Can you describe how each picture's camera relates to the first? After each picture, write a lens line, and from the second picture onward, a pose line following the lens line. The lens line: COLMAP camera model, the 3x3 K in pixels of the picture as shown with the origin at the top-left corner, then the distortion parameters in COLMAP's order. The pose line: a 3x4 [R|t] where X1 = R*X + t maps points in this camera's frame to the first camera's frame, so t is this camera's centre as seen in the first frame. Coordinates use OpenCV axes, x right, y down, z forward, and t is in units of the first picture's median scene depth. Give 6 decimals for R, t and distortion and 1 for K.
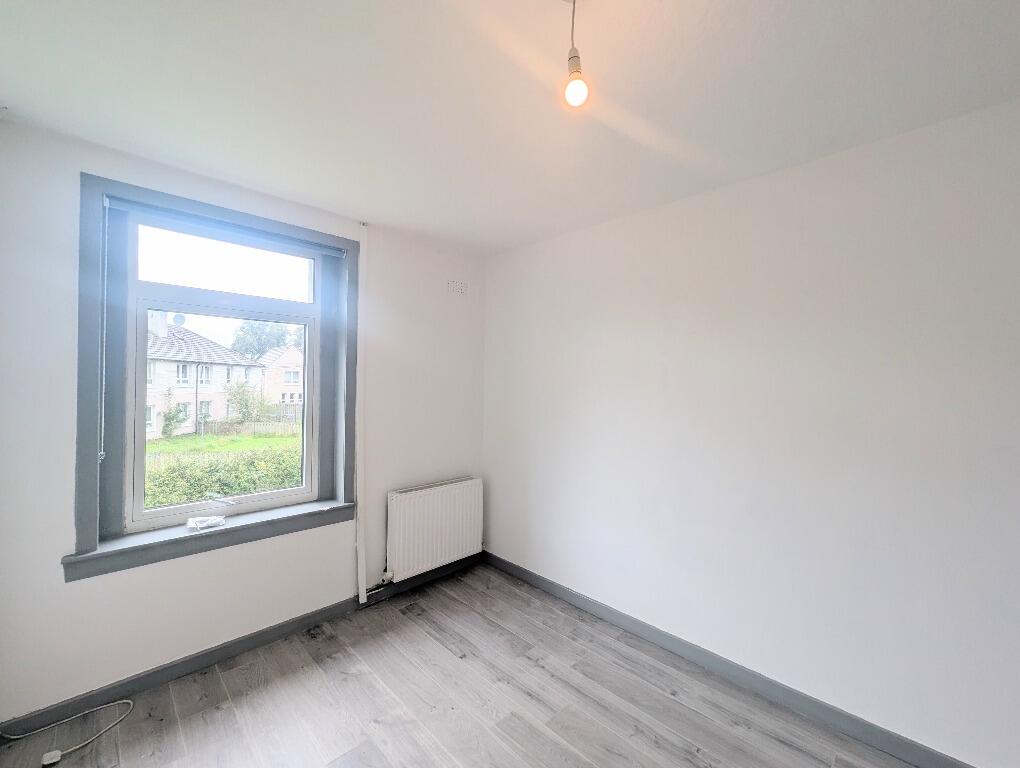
lens RADIAL K [[419.7, 0, 511.0], [0, 419.7, 385.3], [0, 0, 1]] dist [0.000939, -0.002728]
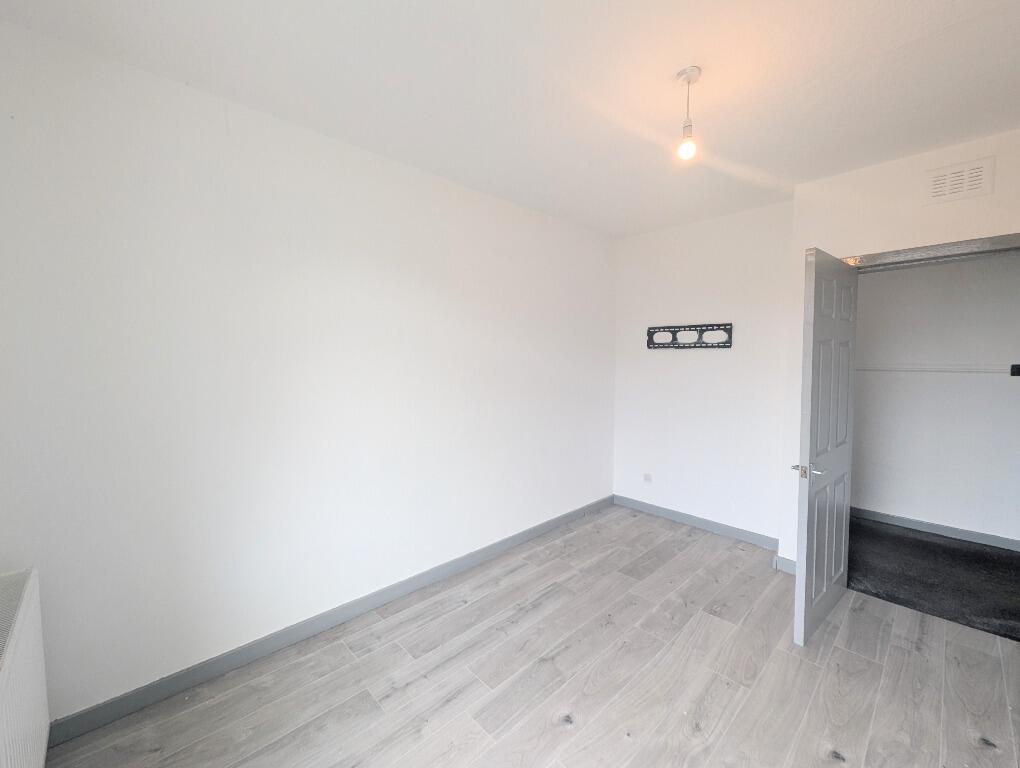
lens RADIAL K [[419.7, 0, 511.1], [0, 419.7, 380.6], [0, 0, 1]] dist [0.000939, -0.002728]
pose [[0.008759, -0.066097, 0.997775, -0.715008], [0.003764, 0.997808, 0.066067, 0.023808], [-0.999955, 0.003177, 0.008989, 0.799662]]
